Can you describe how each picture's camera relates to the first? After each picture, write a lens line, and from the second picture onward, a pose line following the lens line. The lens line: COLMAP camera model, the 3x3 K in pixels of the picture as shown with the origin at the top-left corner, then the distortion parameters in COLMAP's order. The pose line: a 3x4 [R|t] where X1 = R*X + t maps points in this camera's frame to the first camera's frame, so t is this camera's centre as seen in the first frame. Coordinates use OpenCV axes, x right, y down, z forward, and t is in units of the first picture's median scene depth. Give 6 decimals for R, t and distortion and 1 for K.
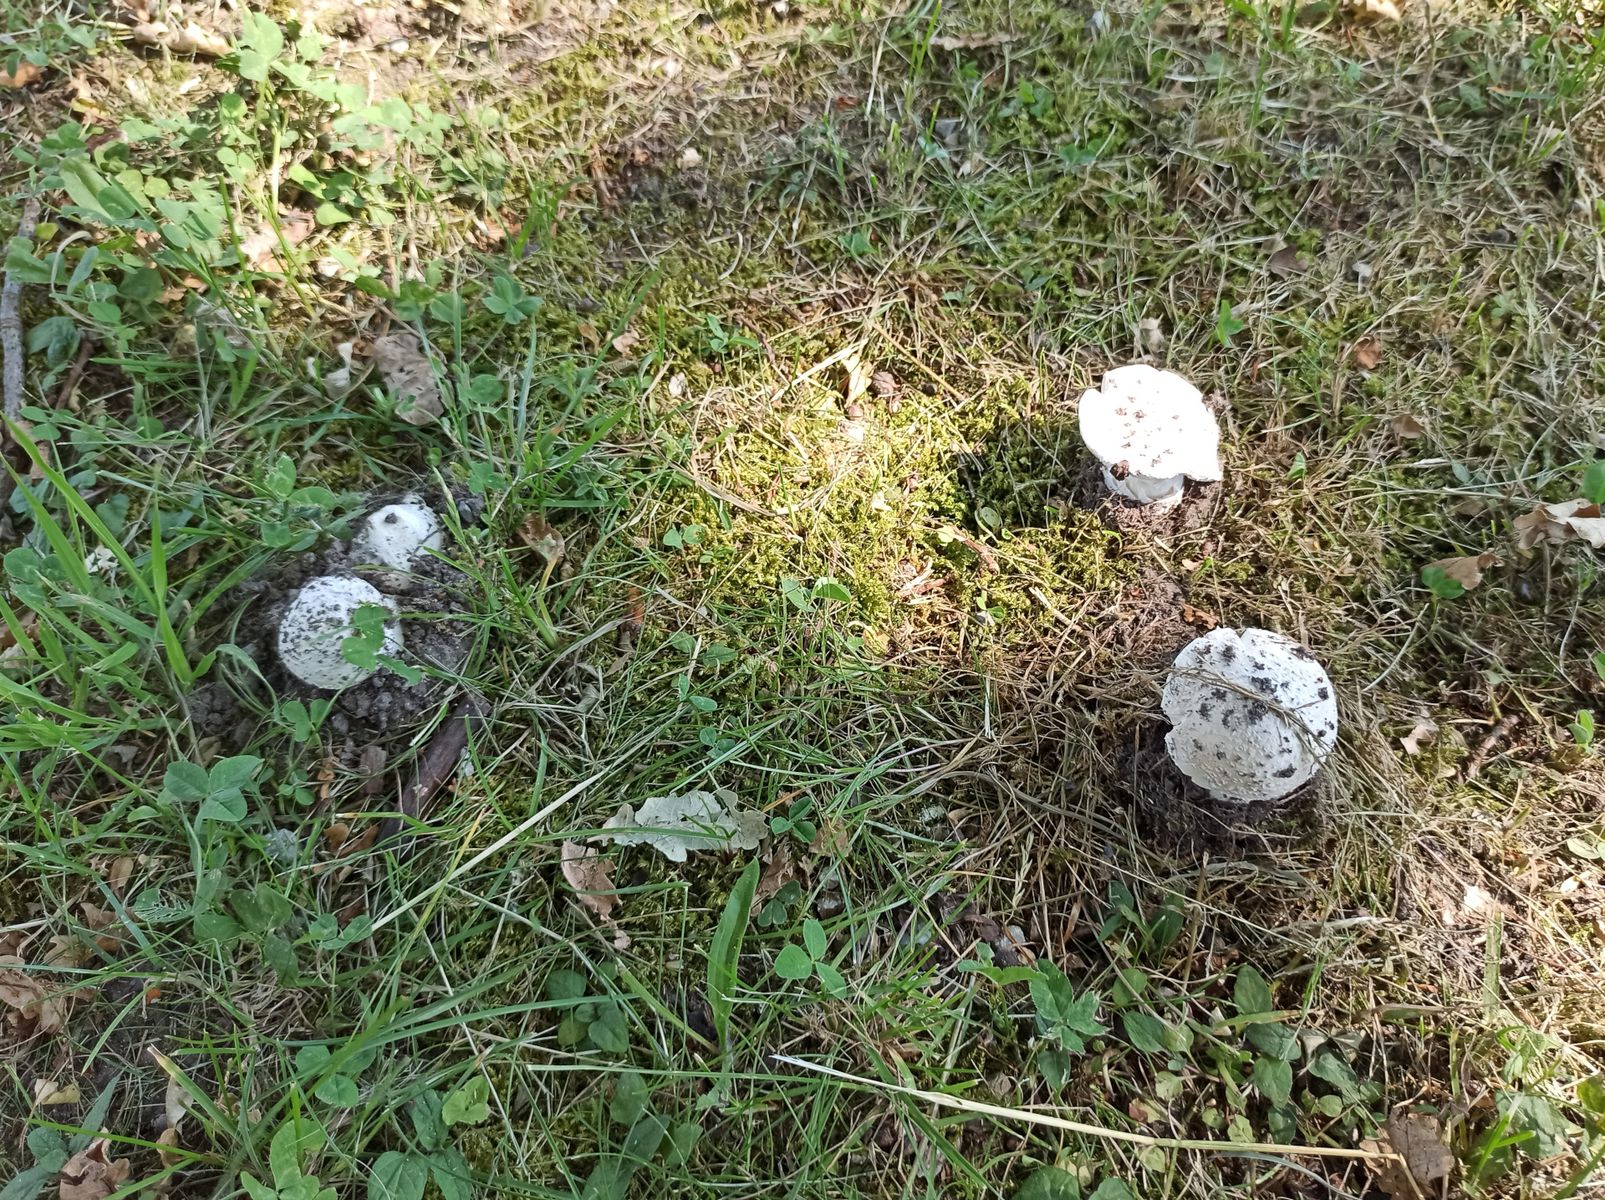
lens RADIAL K [[1242.2, 0, 802.5], [0, 1242.2, 600.0], [0, 0, 1]] dist [-0.035844, -0.000985]
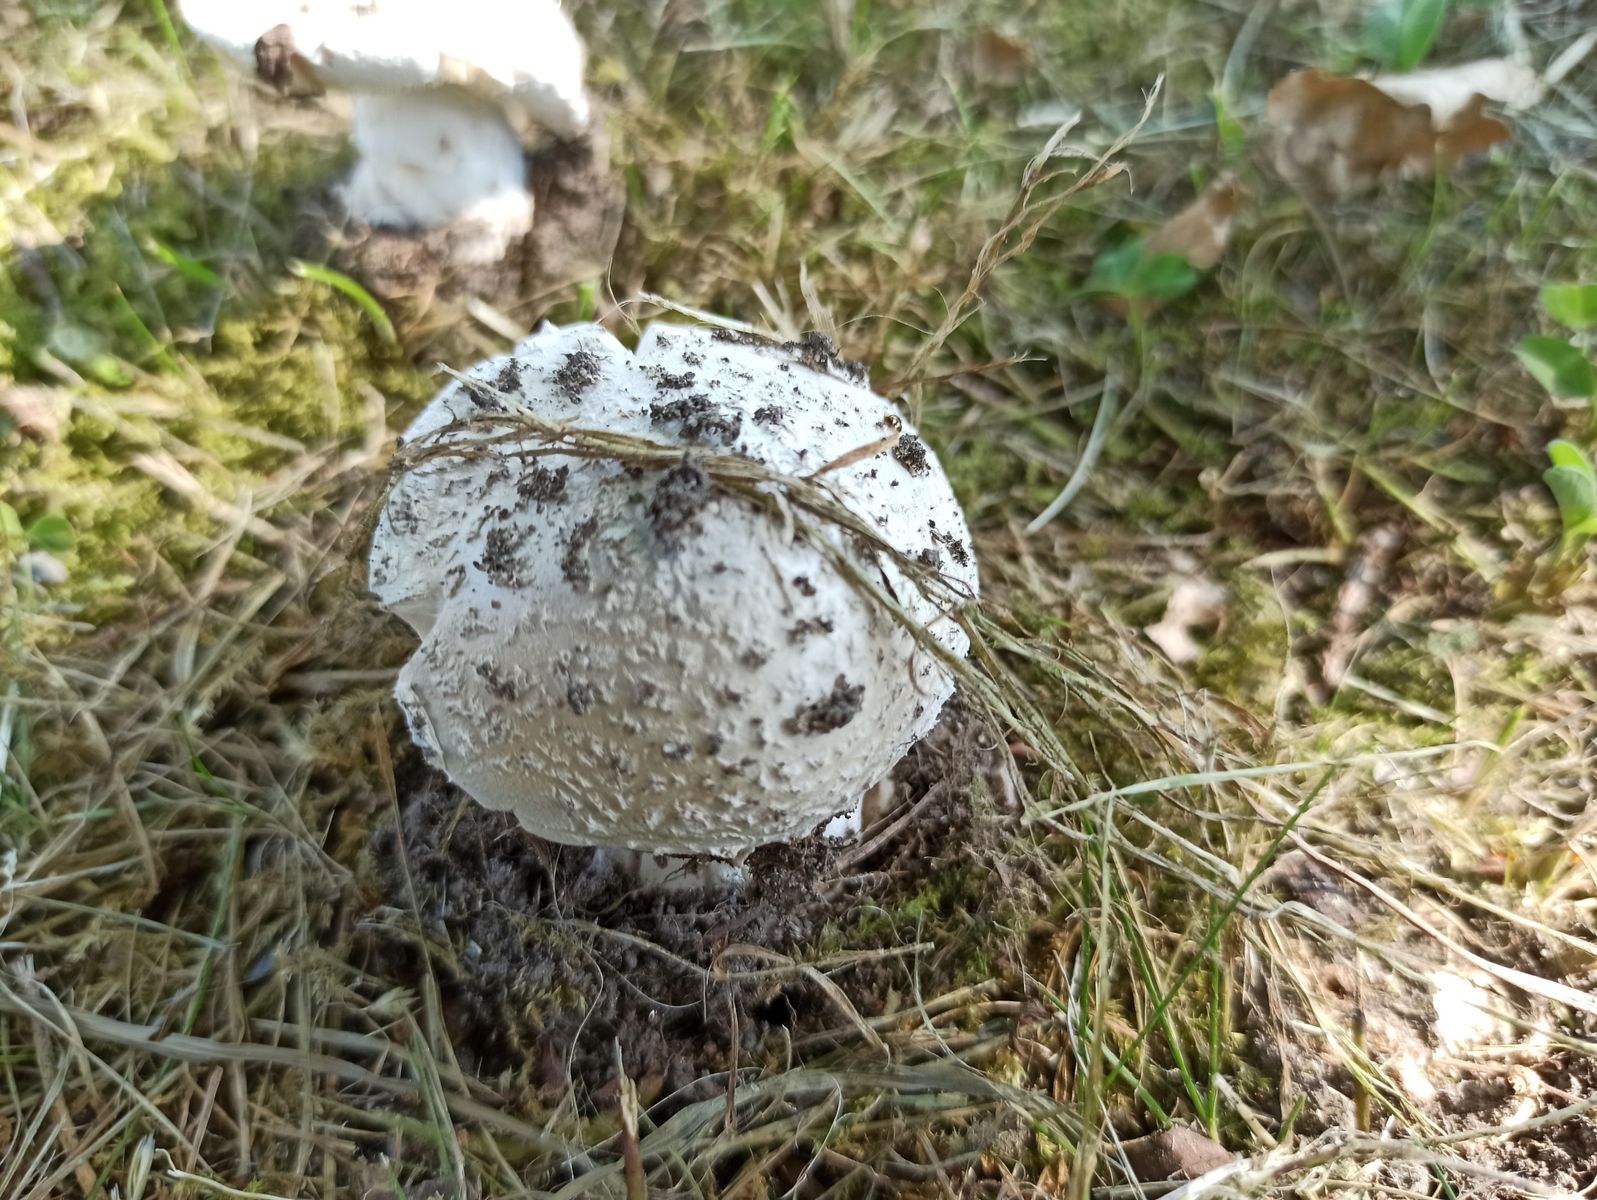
lens RADIAL K [[1251.2, 0, 840.2], [0, 1251.2, 732.3], [0, 0, 1]] dist [-0.043624, -0.005553]
pose [[0.937619, -0.183025, 0.295588, 0.291948], [0.204566, 0.977890, -0.043395, 0.145554], [-0.281110, 0.101156, 0.954329, 0.692756]]
